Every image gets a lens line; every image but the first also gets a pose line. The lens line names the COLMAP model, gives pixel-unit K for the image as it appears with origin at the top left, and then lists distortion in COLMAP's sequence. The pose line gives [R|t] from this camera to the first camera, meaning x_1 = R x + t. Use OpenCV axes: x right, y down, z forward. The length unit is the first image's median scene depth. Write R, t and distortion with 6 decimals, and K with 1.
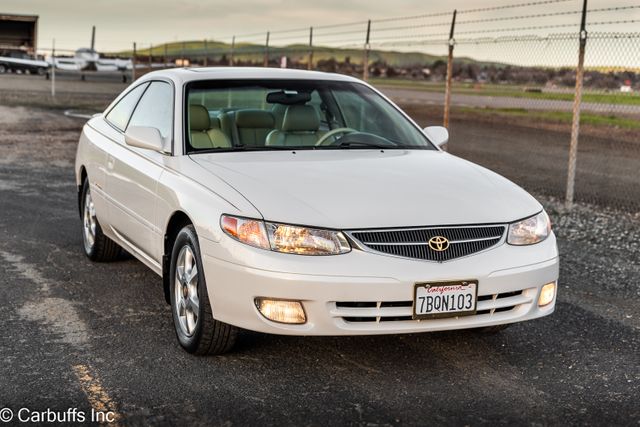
lens RADIAL K [[1066.3, 0, 321.0], [0, 1066.3, 175.3], [0, 0, 1]] dist [0.015897, -0.028155]
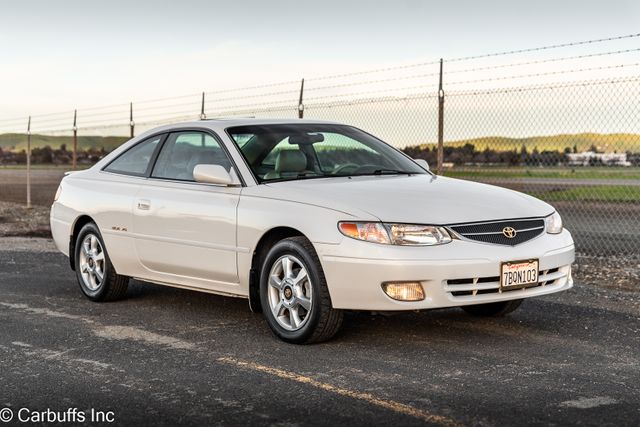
lens RADIAL K [[1082.5, 0, 320.0], [0, 1082.5, 213.5], [0, 0, 1]] dist [0.042213, -0.024329]
pose [[0.961915, -0.053991, 0.267964, -0.449879], [0.066110, 0.997148, -0.036404, 0.071524], [-0.265234, 0.052732, 0.962741, -0.205111]]
